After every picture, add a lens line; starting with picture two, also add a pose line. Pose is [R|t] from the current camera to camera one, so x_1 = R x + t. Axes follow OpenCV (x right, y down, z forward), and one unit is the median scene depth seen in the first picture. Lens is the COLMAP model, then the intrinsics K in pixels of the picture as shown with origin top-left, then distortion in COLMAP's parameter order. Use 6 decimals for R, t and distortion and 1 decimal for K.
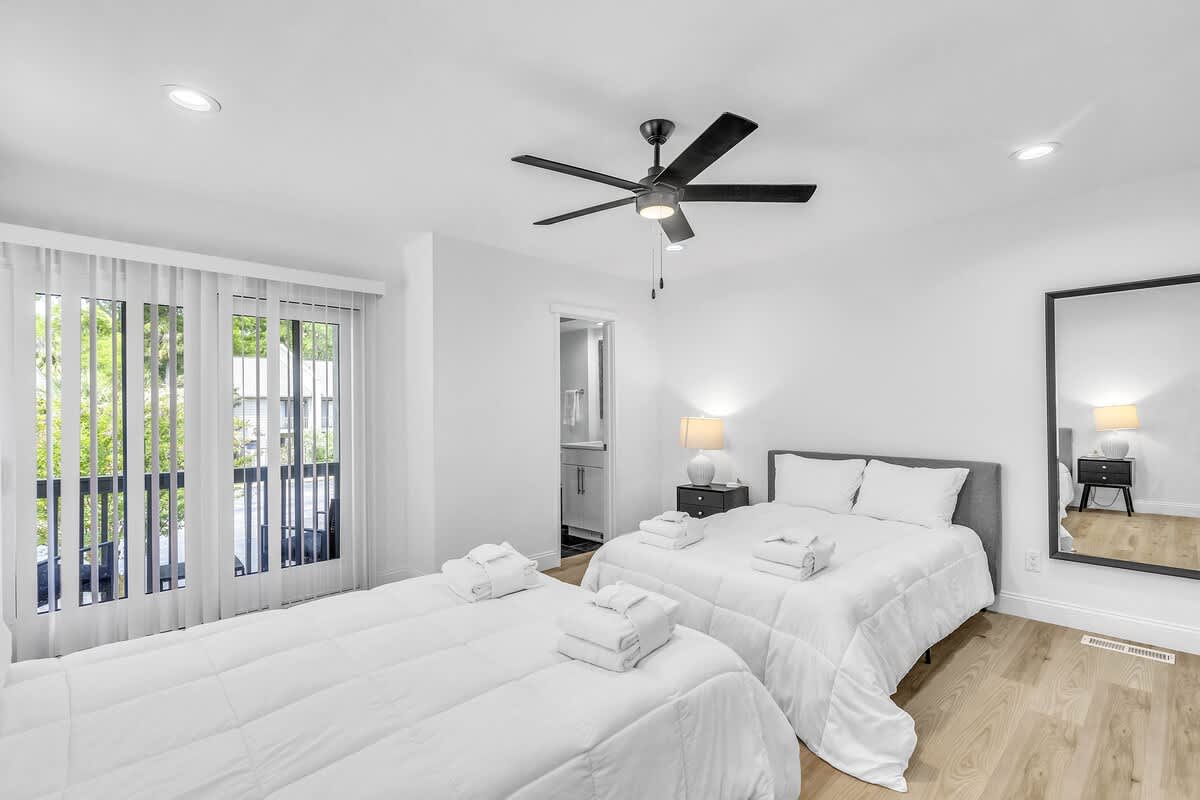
lens RADIAL K [[560.5, 0, 609.7], [0, 560.5, 404.1], [0, 0, 1]] dist [0.004298, -0.000496]
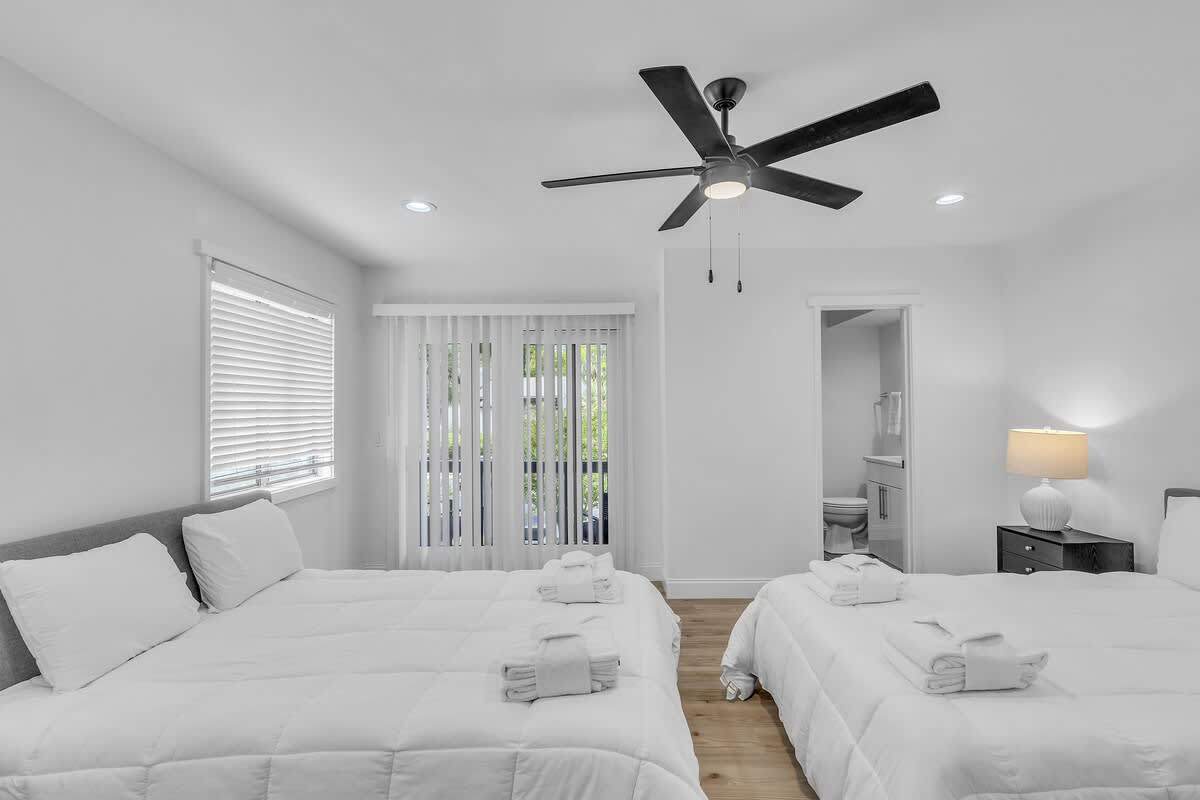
lens RADIAL K [[560.5, 0, 607.4], [0, 560.5, 401.7], [0, 0, 1]] dist [0.004298, -0.000496]
pose [[0.712842, -0.012096, -0.701220, 0.420597], [0.009275, 0.999926, -0.007820, -0.016384], [0.701263, -0.000929, 0.712902, 0.215550]]
